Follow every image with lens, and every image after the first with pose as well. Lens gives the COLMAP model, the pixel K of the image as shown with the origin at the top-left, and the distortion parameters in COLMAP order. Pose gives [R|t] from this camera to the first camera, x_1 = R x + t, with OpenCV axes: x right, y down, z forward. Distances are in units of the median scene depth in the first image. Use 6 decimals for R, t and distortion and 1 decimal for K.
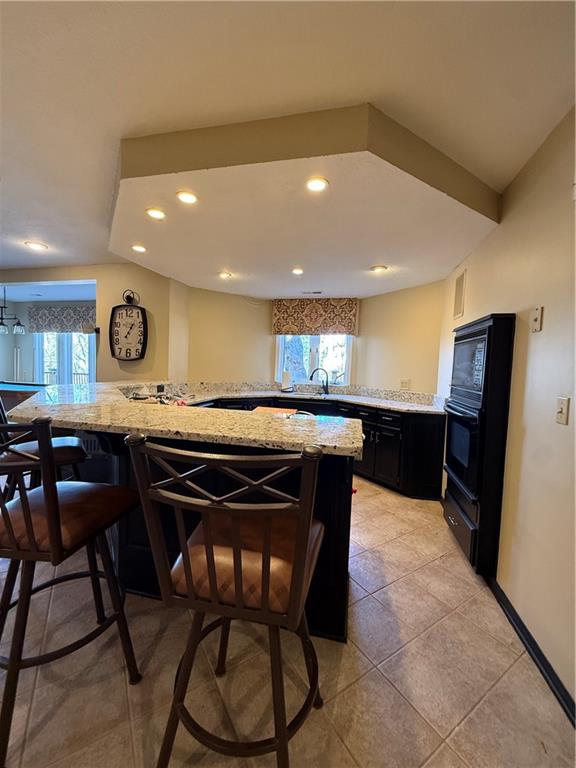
lens RADIAL K [[305.6, 0, 287.1], [0, 305.6, 382.4], [0, 0, 1]] dist [-0.002101, 0.000122]
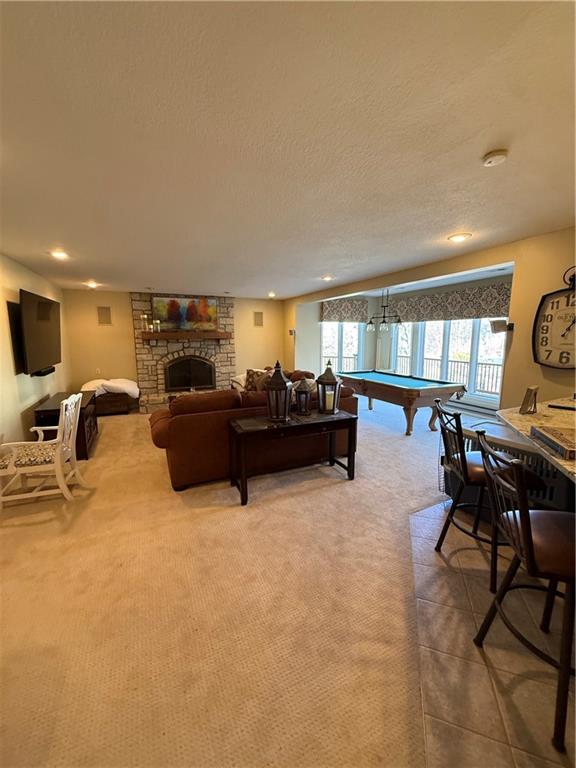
lens RADIAL K [[305.6, 0, 287.1], [0, 305.6, 382.4], [0, 0, 1]] dist [-0.002101, 0.000122]
pose [[0.615977, 0.084493, -0.783220, -0.355254], [-0.016832, 0.995416, 0.094147, -0.094655], [0.787584, -0.044809, 0.614575, 0.051260]]
